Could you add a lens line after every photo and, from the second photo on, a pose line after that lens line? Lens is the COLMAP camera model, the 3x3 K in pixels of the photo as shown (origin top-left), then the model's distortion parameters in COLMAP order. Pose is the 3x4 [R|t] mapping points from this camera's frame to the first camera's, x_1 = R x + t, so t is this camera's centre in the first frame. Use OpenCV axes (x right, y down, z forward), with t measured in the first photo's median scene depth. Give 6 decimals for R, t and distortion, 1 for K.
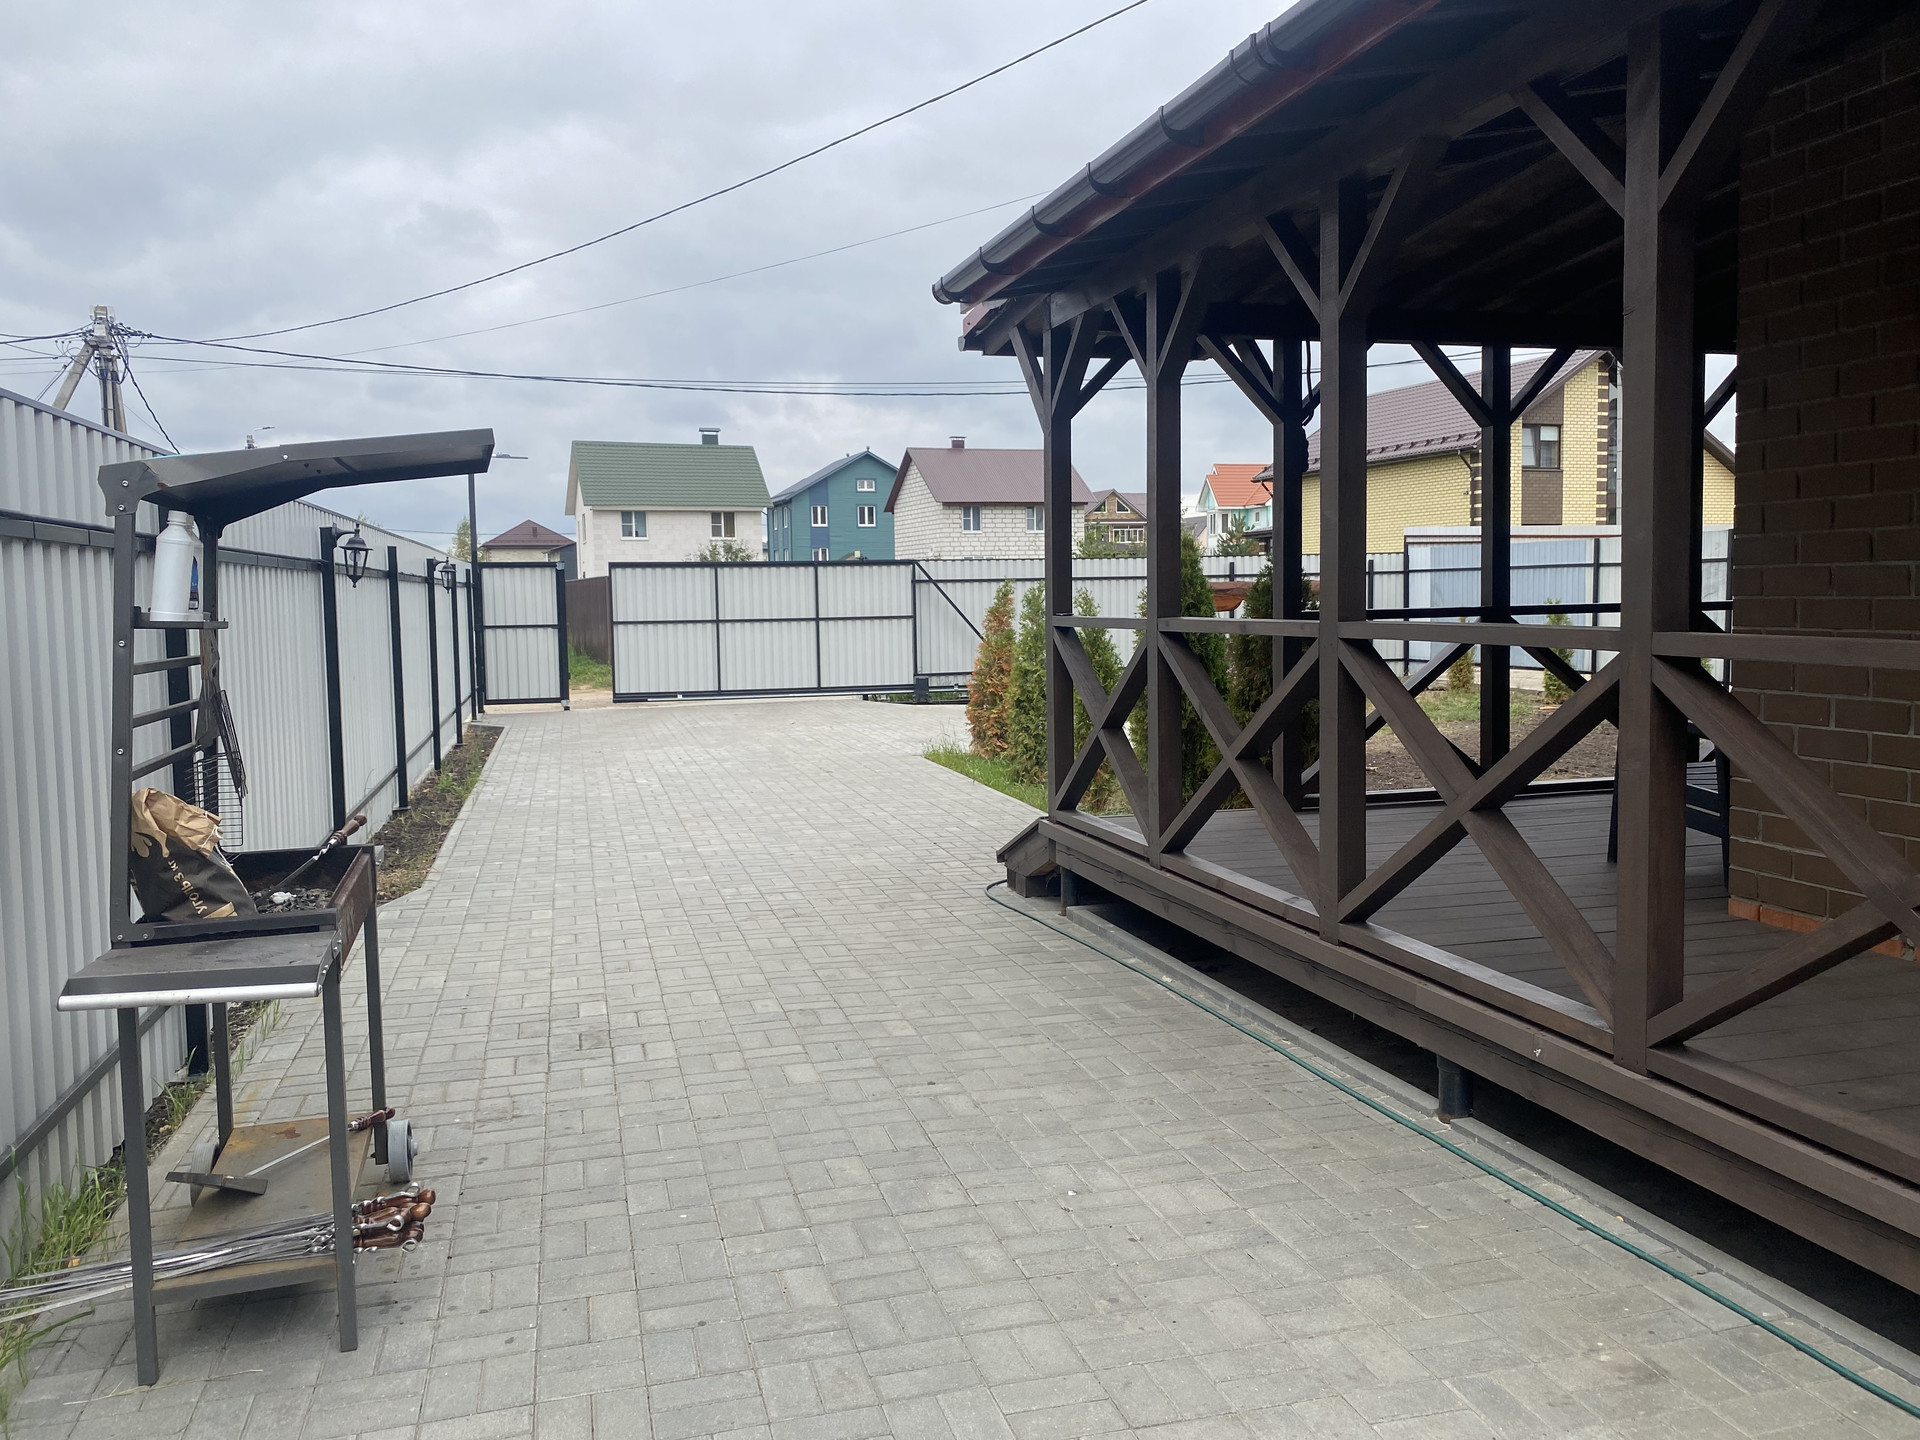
lens RADIAL K [[1456.0, 0, 958.7], [0, 1456.0, 717.6], [0, 0, 1]] dist [0.016904, -0.024062]
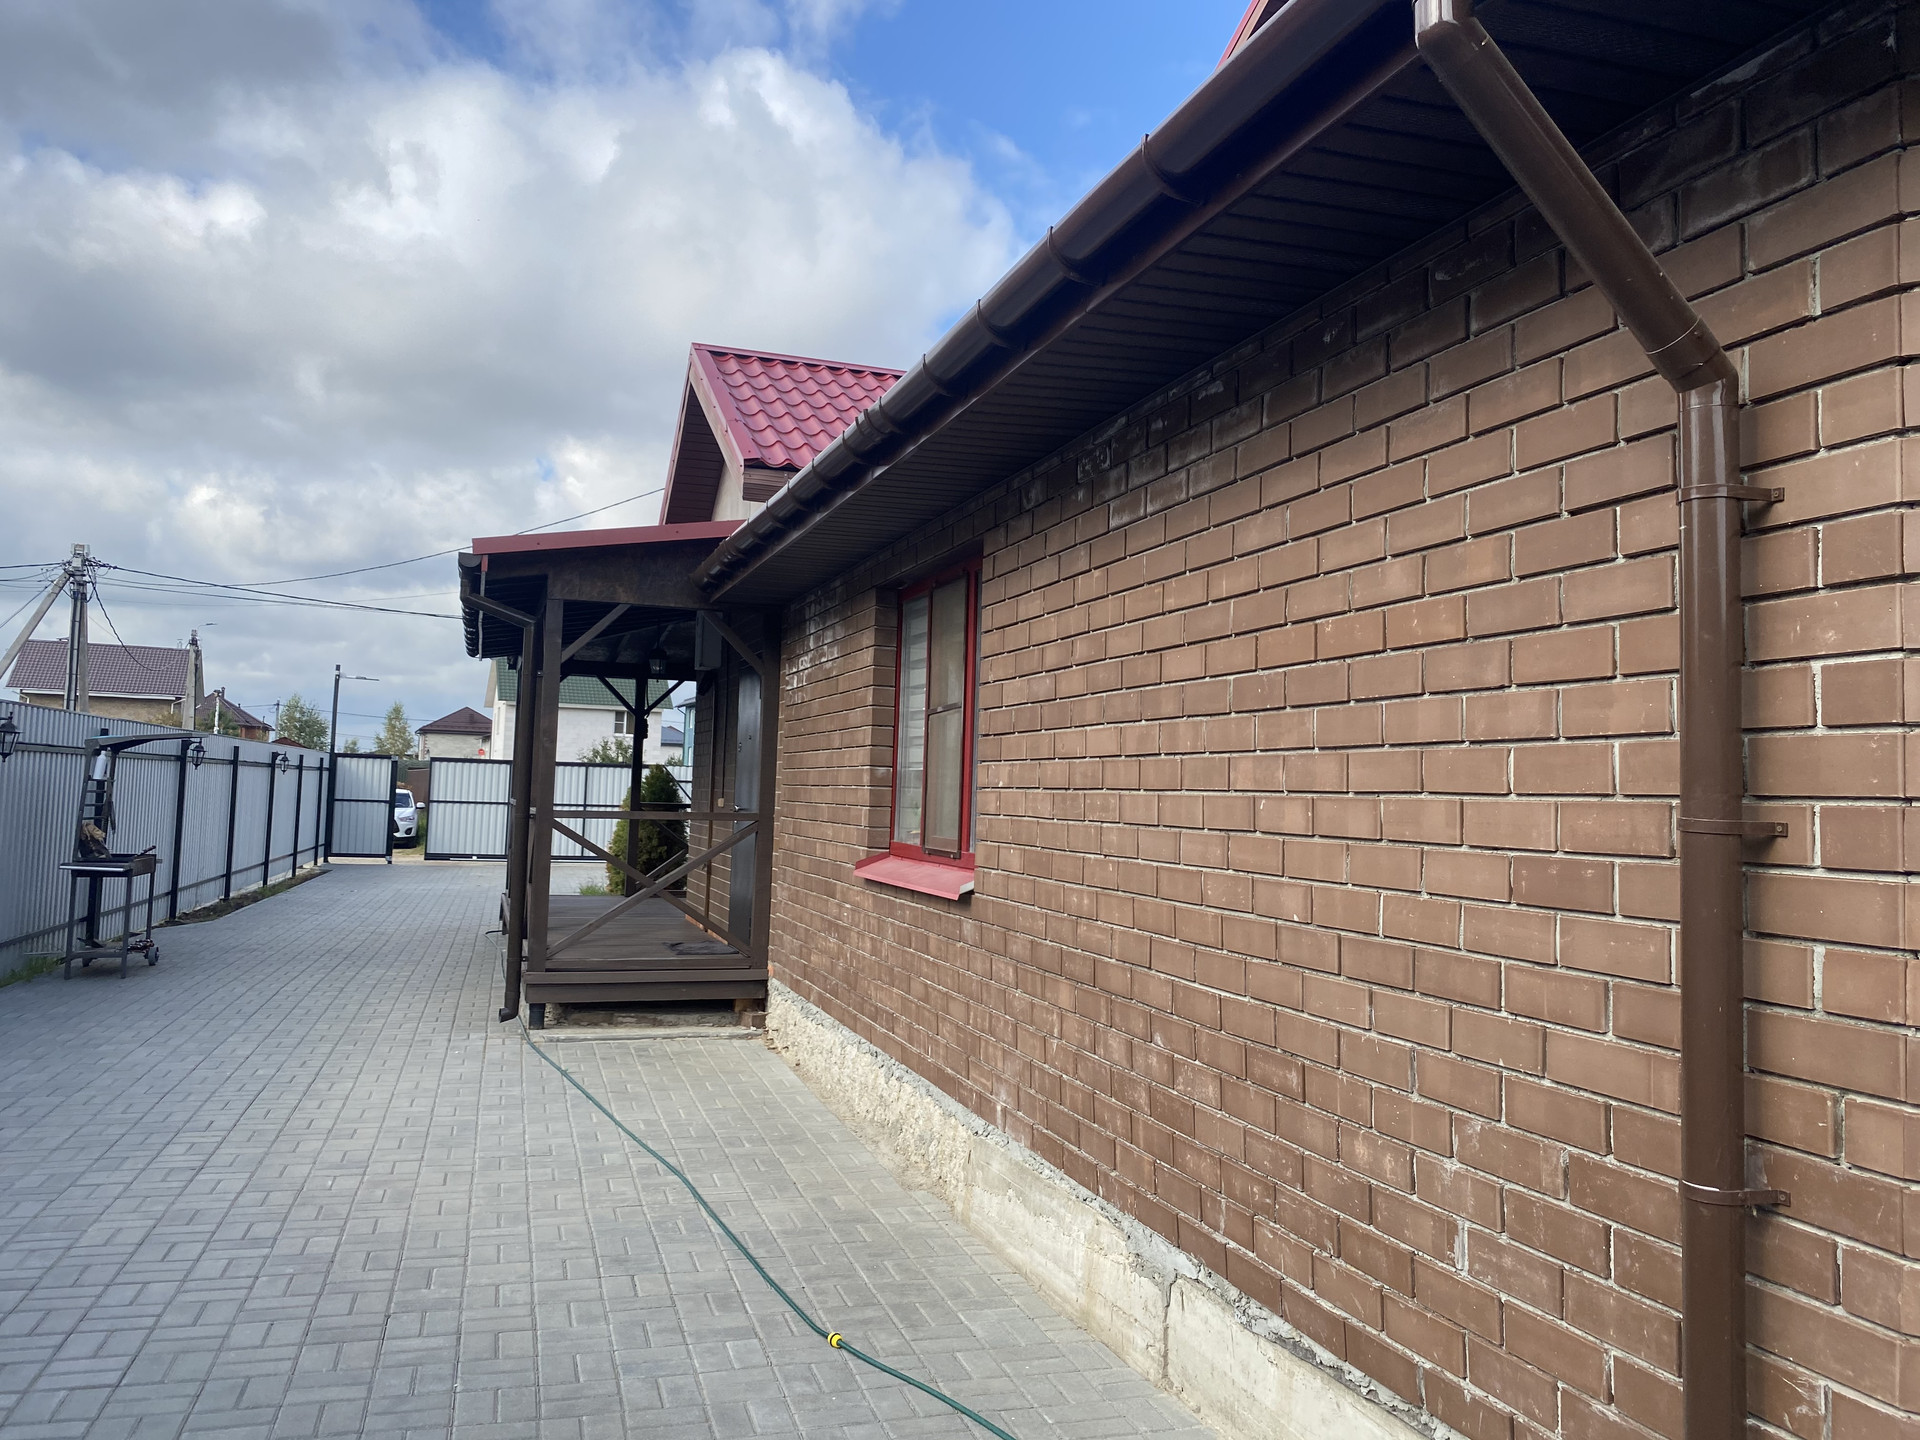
lens RADIAL K [[1456.0, 0, 958.7], [0, 1456.0, 717.6], [0, 0, 1]] dist [0.016904, -0.024062]
pose [[0.998194, 0.051215, 0.031411, 0.213613], [-0.046250, 0.988732, -0.142370, 0.029522], [-0.038349, 0.140660, 0.989315, -0.391350]]
